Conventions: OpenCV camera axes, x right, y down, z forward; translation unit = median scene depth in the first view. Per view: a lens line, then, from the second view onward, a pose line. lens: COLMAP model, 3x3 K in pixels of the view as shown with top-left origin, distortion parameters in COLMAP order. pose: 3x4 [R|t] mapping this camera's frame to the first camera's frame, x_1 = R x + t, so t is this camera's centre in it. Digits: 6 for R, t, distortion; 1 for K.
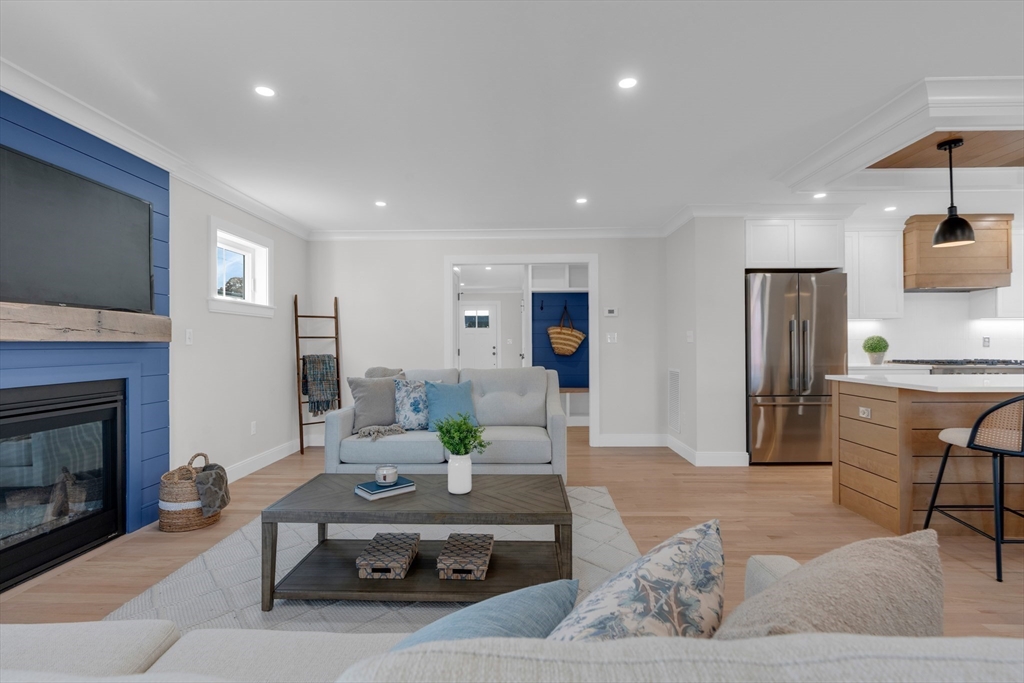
lens RADIAL K [[492.5, 0, 509.1], [0, 492.5, 341.8], [0, 0, 1]] dist [-0.003704, 0.002296]
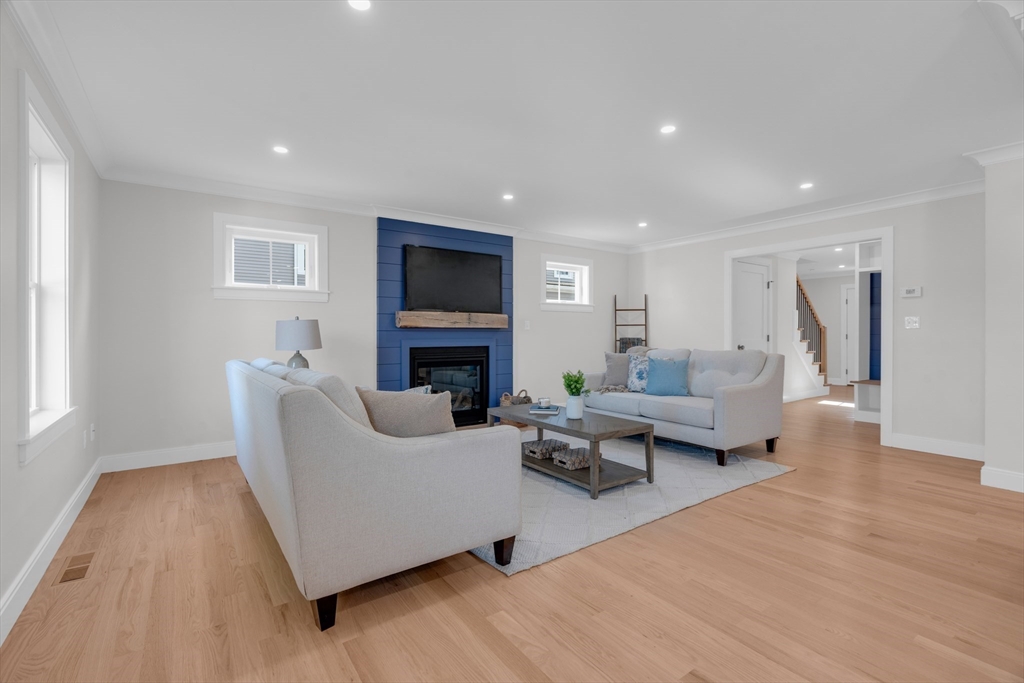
lens RADIAL K [[465.2, 0, 505.4], [0, 465.2, 333.7], [0, 0, 1]] dist [-0.011195, 0.005365]
pose [[0.593225, 0.005571, -0.805017, 0.508379], [0.000618, 0.999973, 0.007375, 0.006062], [0.805037, -0.004872, 0.593205, -0.048183]]
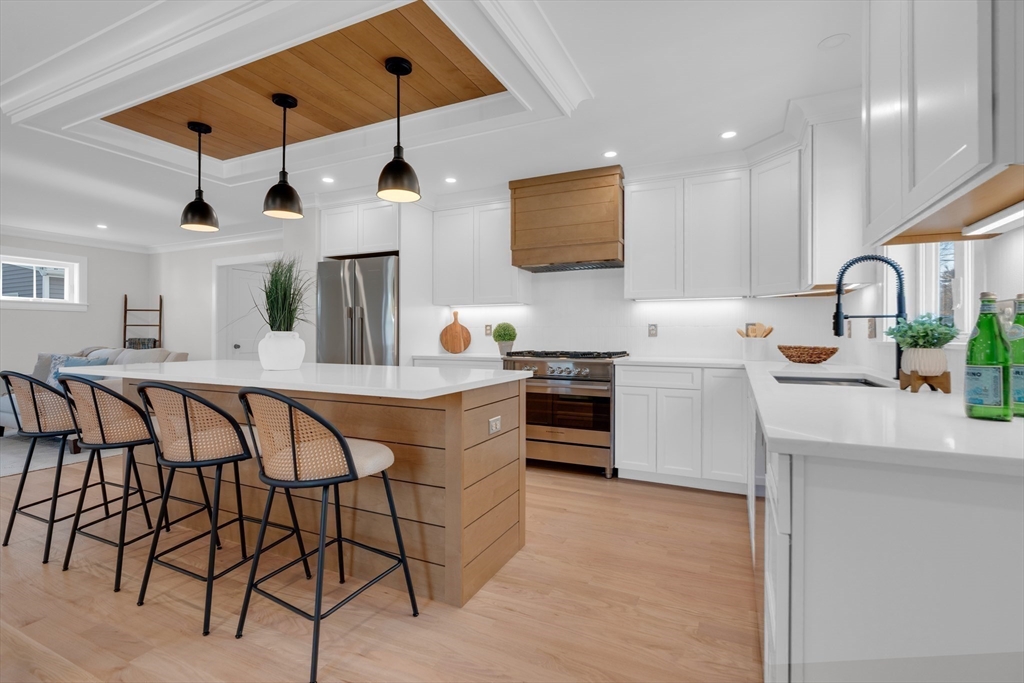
lens RADIAL K [[492.5, 0, 502.8], [0, 492.5, 337.4], [0, 0, 1]] dist [-0.003704, 0.002296]
pose [[0.907068, 0.008925, -0.420890, 1.230644], [-0.004343, 0.999920, 0.011842, 0.003900], [0.420963, -0.008914, 0.907034, 0.225909]]
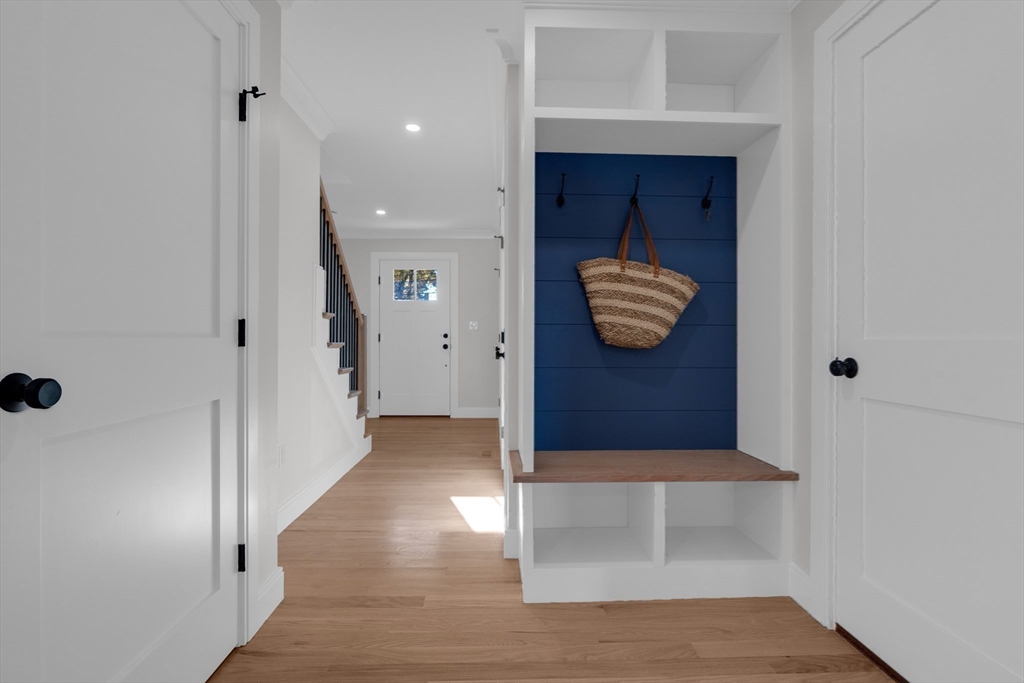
lens RADIAL K [[492.5, 0, 513.4], [0, 492.5, 342.5], [0, 0, 1]] dist [-0.003704, 0.002296]
pose [[0.997762, 0.006709, 0.066526, 0.022897], [-0.007386, 0.999923, 0.009942, 0.031982], [-0.066454, -0.010411, 0.997735, 1.054666]]
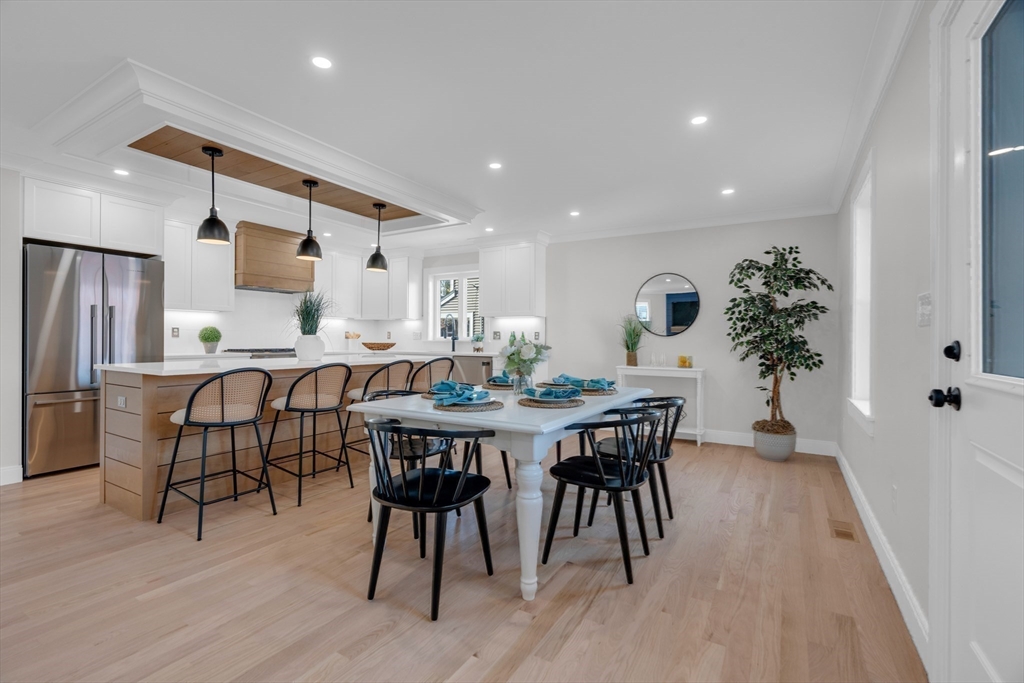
lens RADIAL K [[465.2, 0, 511.5], [0, 465.2, 337.7], [0, 0, 1]] dist [-0.011195, 0.005365]
pose [[0.490230, 0.011851, 0.871512, 0.211186], [-0.013854, 0.999887, -0.005804, 0.009704], [-0.871483, -0.009229, 0.490339, -0.069285]]
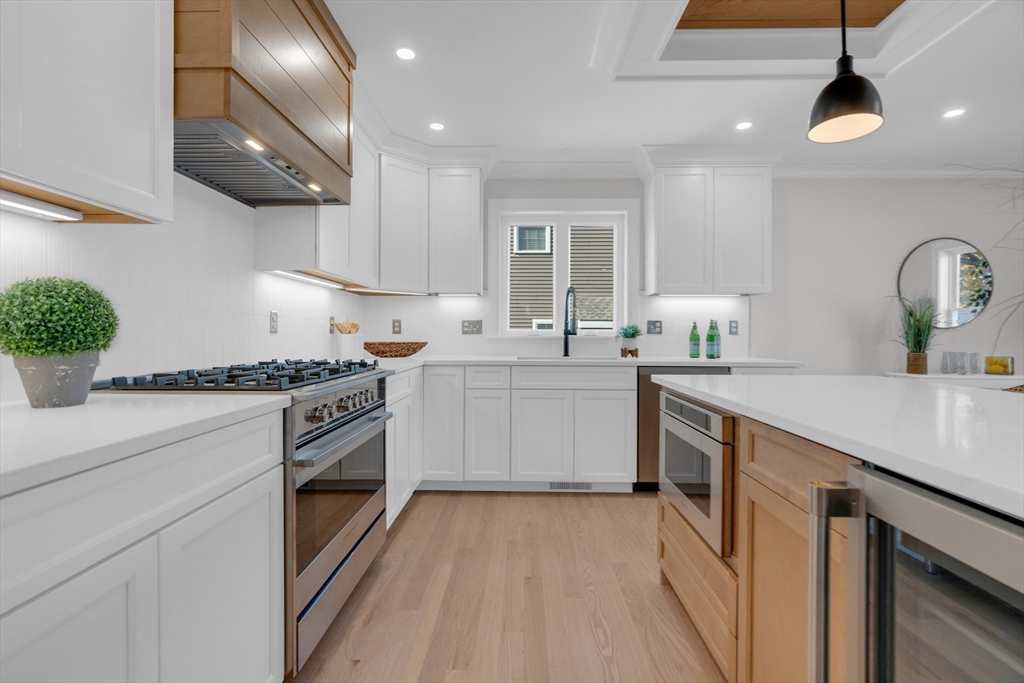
lens RADIAL K [[465.2, 0, 504.5], [0, 465.2, 337.3], [0, 0, 1]] dist [-0.011195, 0.005365]
pose [[0.003736, -0.001271, 0.999992, 0.591829], [-0.008472, 0.999963, 0.001303, 0.014032], [-0.999957, -0.008477, 0.003725, 0.881570]]
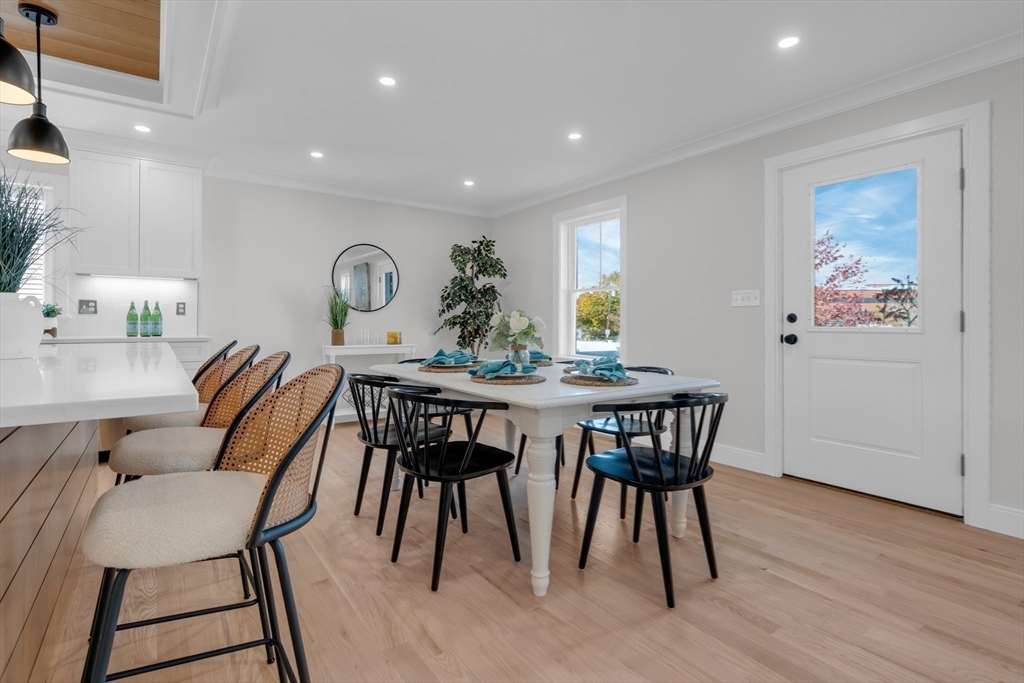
lens RADIAL K [[499.4, 0, 507.1], [0, 499.4, 320.2], [0, 0, 1]] dist [-0.005737, -0.000400]
pose [[-0.601773, 0.008603, 0.798621, 0.280232], [-0.003905, 0.999898, -0.013714, 0.027250], [-0.798658, -0.011371, -0.601678, 0.573379]]
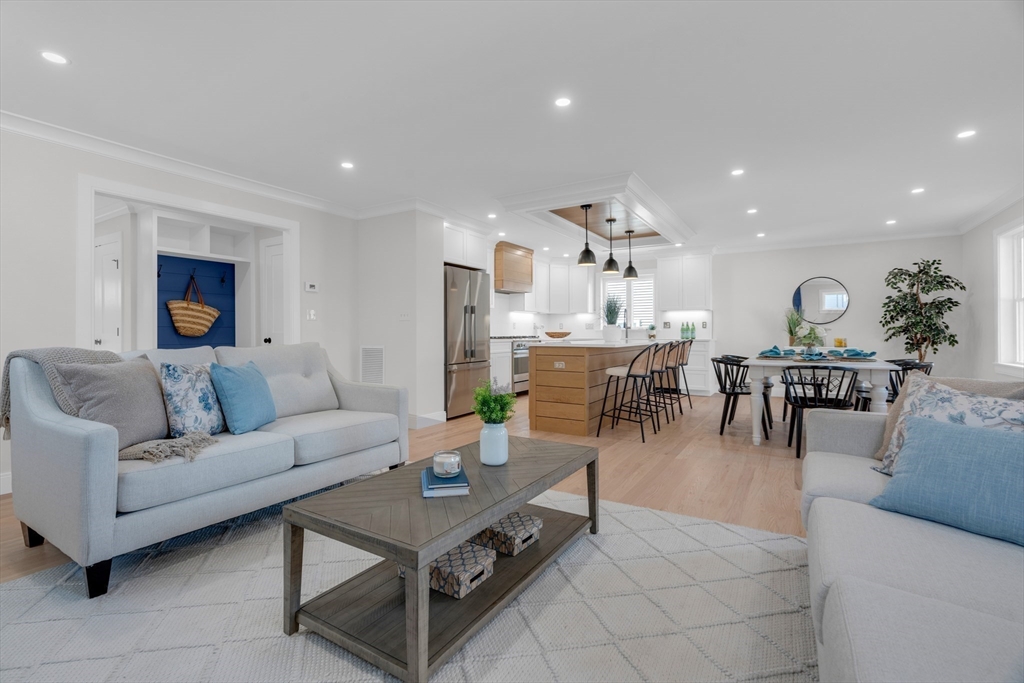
lens RADIAL K [[465.2, 0, 508.9], [0, 465.2, 332.2], [0, 0, 1]] dist [-0.011195, 0.005365]
pose [[0.501110, 0.005195, 0.865368, -0.430256], [-0.005197, 0.999982, -0.002994, 0.030245], [-0.865368, -0.002997, 0.501128, 0.273147]]
